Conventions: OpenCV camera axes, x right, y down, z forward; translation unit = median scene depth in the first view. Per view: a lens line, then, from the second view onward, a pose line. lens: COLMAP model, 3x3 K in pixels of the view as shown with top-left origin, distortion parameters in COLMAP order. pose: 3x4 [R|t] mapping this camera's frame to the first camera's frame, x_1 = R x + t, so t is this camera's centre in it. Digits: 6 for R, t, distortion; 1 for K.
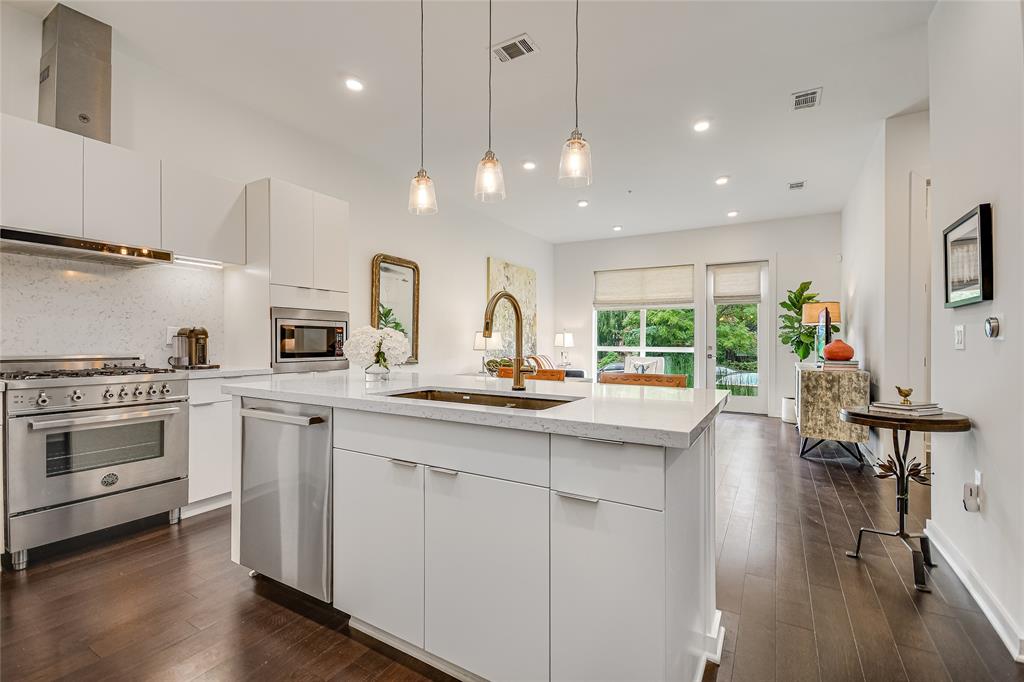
lens RADIAL K [[429.8, 0, 522.6], [0, 429.8, 343.0], [0, 0, 1]] dist [0.018970, 0.000149]
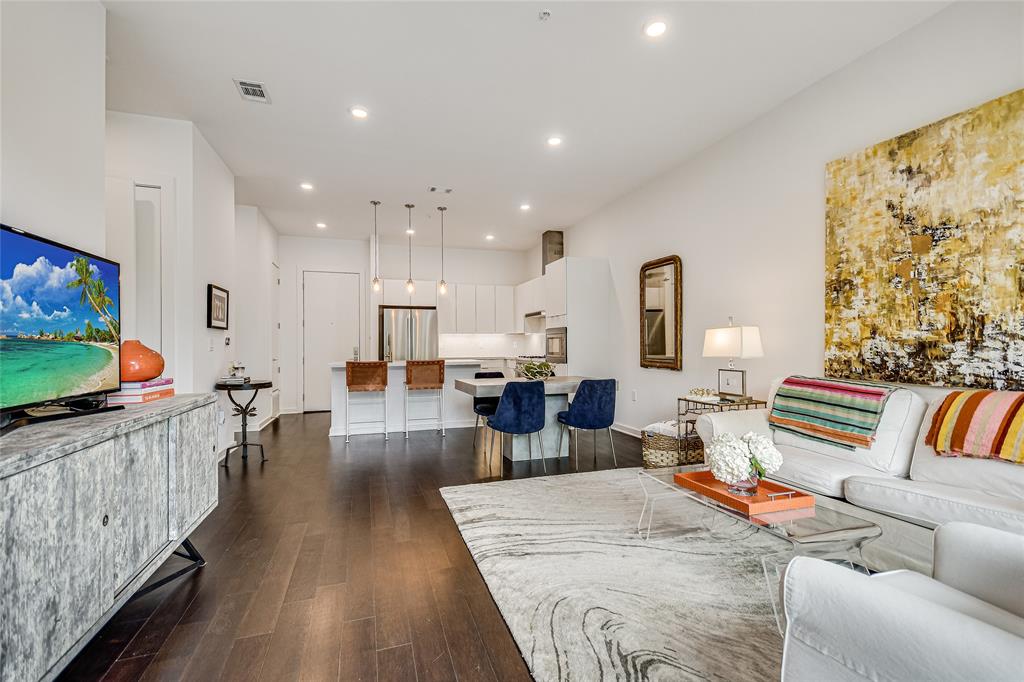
lens RADIAL K [[475.1, 0, 515.5], [0, 475.1, 347.9], [0, 0, 1]] dist [-0.001506, -0.000407]
pose [[-0.670304, 0.001022, -0.742086, 0.542874], [0.000414, 0.999999, 0.001003, 0.001060], [0.742086, 0.000365, -0.670304, 1.110442]]
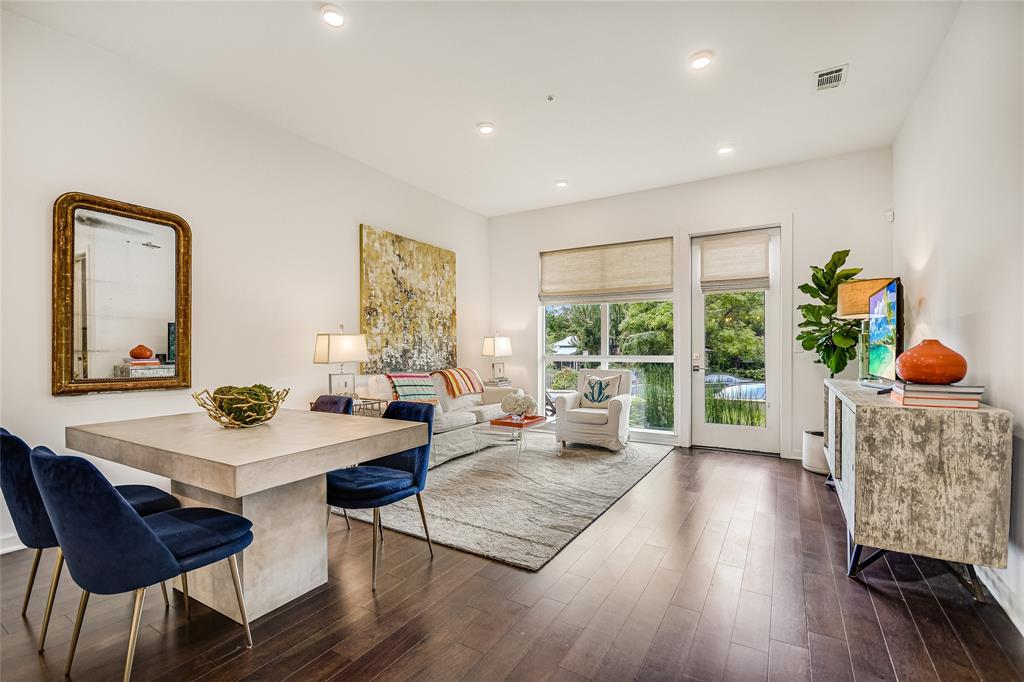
lens RADIAL K [[444.6, 0, 514.0], [0, 444.6, 355.5], [0, 0, 1]] dist [0.002401, 0.000064]
pose [[0.999836, -0.008193, -0.016149, 0.171530], [0.008367, 0.999908, 0.010703, 0.000127], [0.016060, -0.010836, 0.999812, 0.314533]]
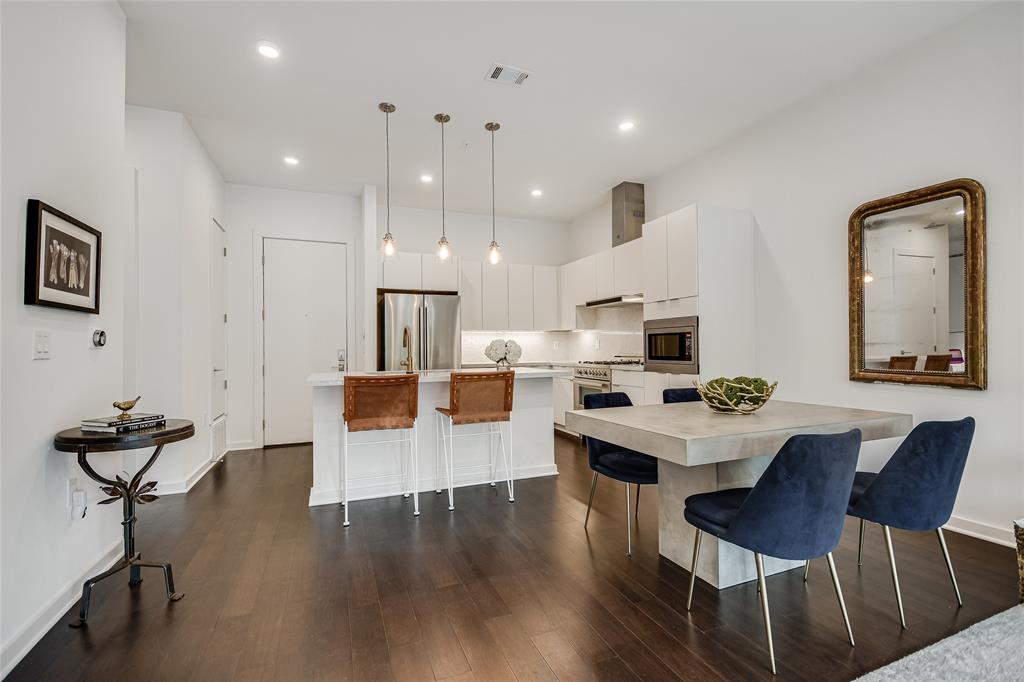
lens RADIAL K [[475.1, 0, 515.5], [0, 475.1, 347.9], [0, 0, 1]] dist [-0.001506, -0.000407]
pose [[-0.618012, -0.000092, -0.786169, 0.377612], [0.005345, 0.999976, -0.004319, 0.001650], [0.786151, -0.006871, -0.617997, 0.736102]]
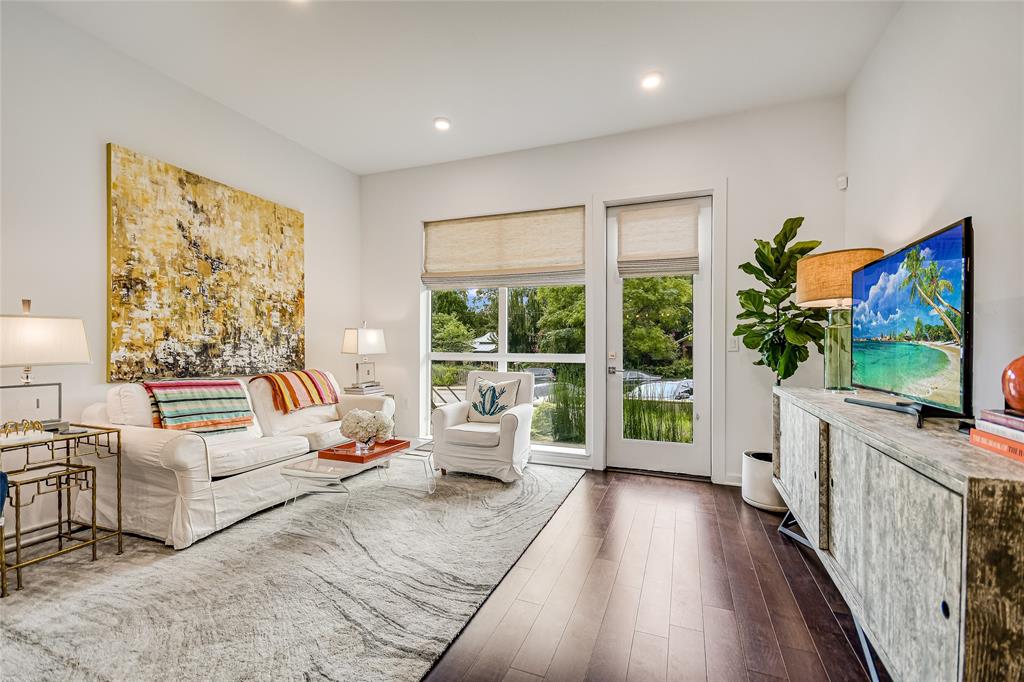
lens RADIAL K [[443.7, 0, 512.5], [0, 443.7, 348.7], [0, 0, 1]] dist [0.021586, -0.000067]
pose [[0.987927, -0.002449, 0.154900, 0.245619], [0.001758, 0.999988, 0.004598, 0.000159], [-0.154909, -0.004270, 0.987920, 0.509922]]
